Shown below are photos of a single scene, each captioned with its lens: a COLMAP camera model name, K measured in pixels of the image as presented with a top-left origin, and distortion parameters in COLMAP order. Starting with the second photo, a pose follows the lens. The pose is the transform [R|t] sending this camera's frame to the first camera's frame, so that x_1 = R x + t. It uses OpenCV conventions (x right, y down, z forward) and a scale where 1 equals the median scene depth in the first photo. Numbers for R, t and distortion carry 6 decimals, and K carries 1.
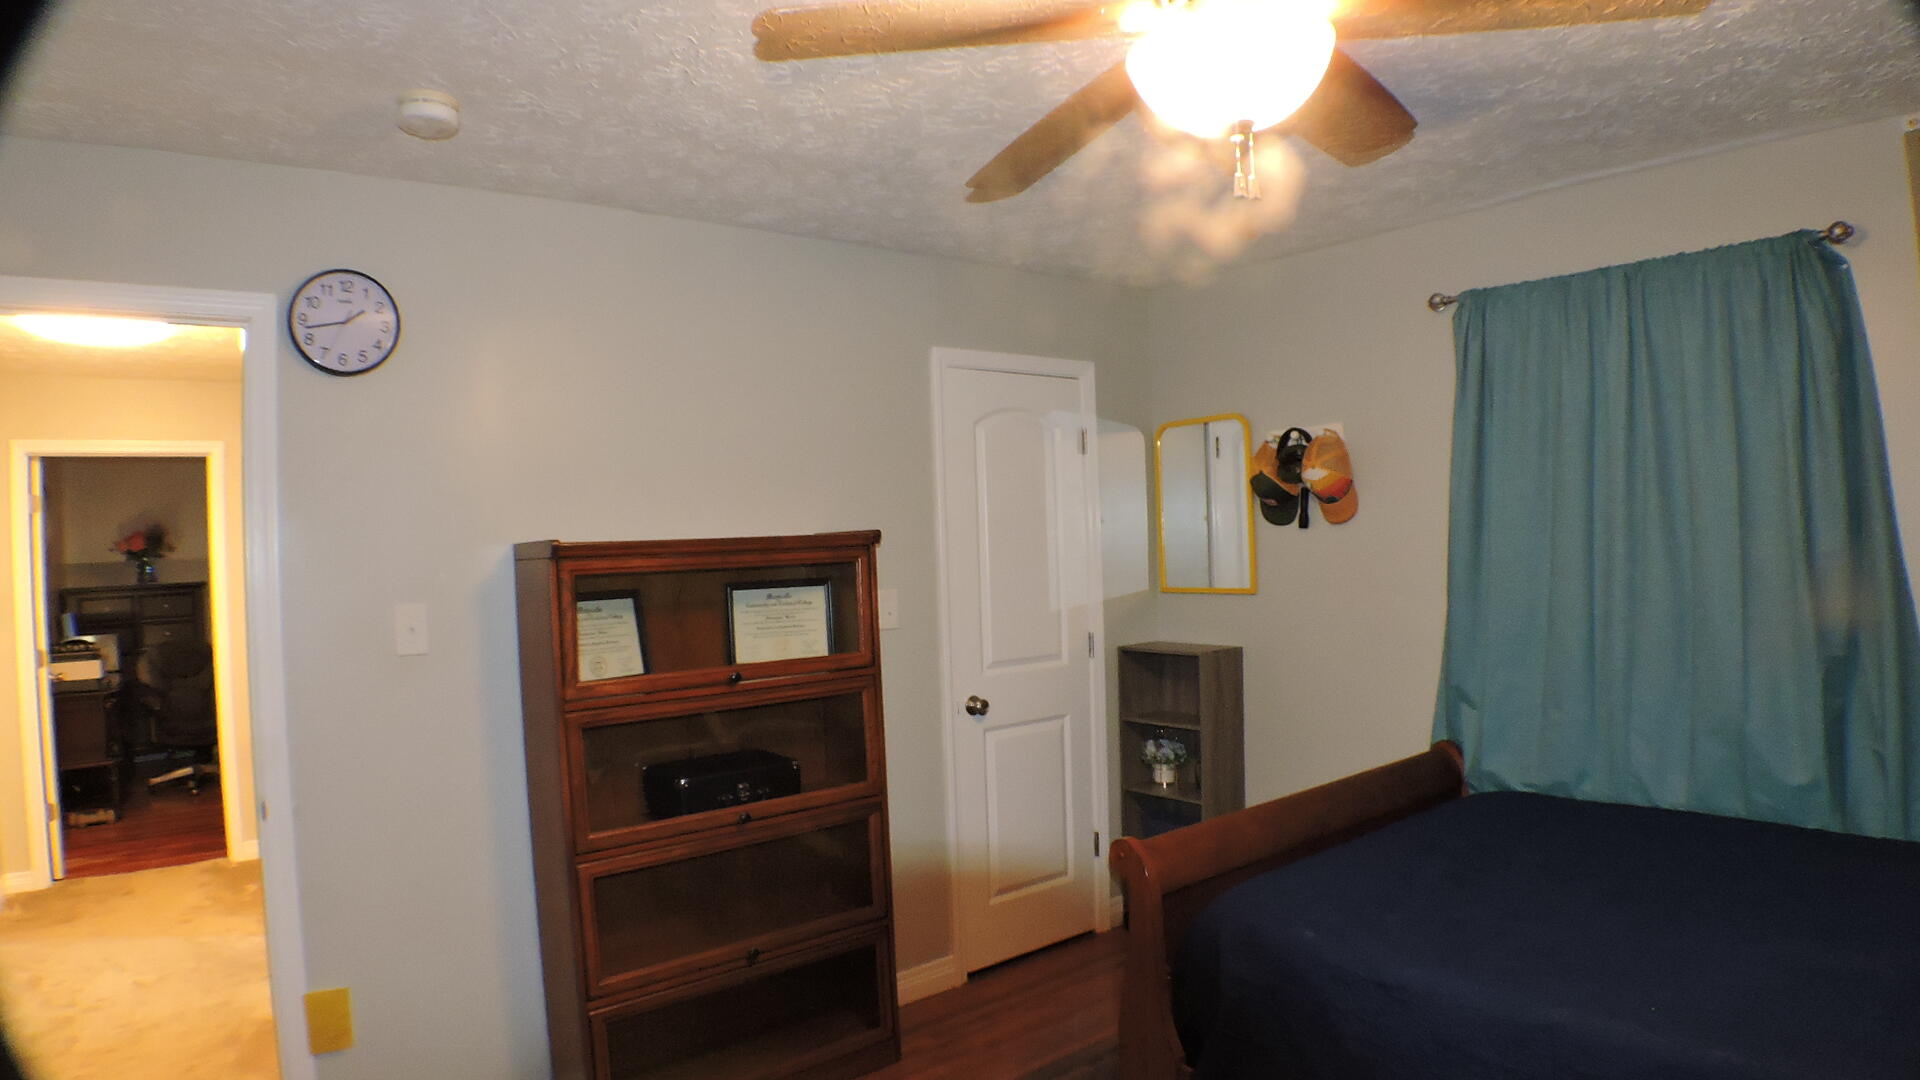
lens RADIAL K [[1067.9, 0, 958.2], [0, 1067.9, 531.0], [0, 0, 1]] dist [-0.131300, 0.021583]
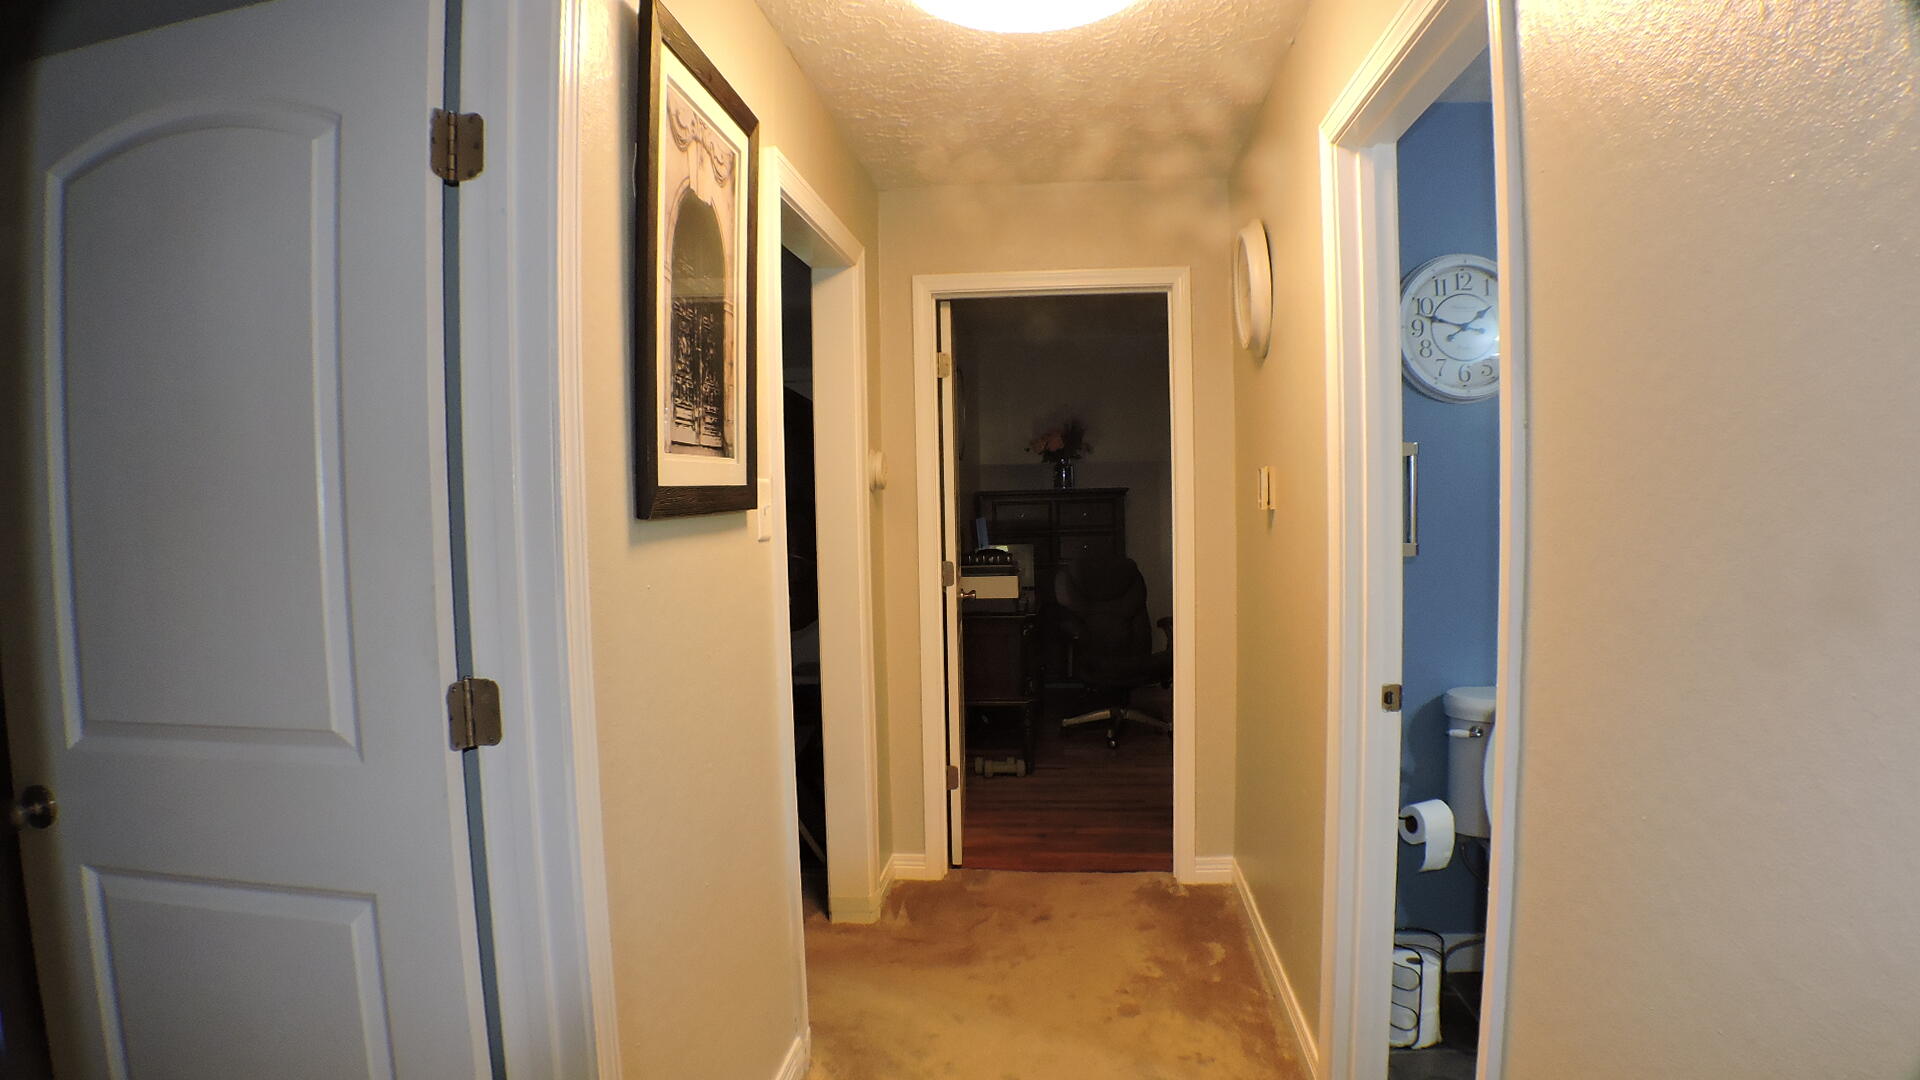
lens RADIAL K [[1067.9, 0, 958.2], [0, 1067.9, 531.0], [0, 0, 1]] dist [-0.131300, 0.021583]
pose [[0.719133, 0.046901, -0.693288, -0.274070], [-0.001934, 0.997851, 0.065498, 0.034149], [0.694870, -0.045761, 0.717678, 0.296249]]
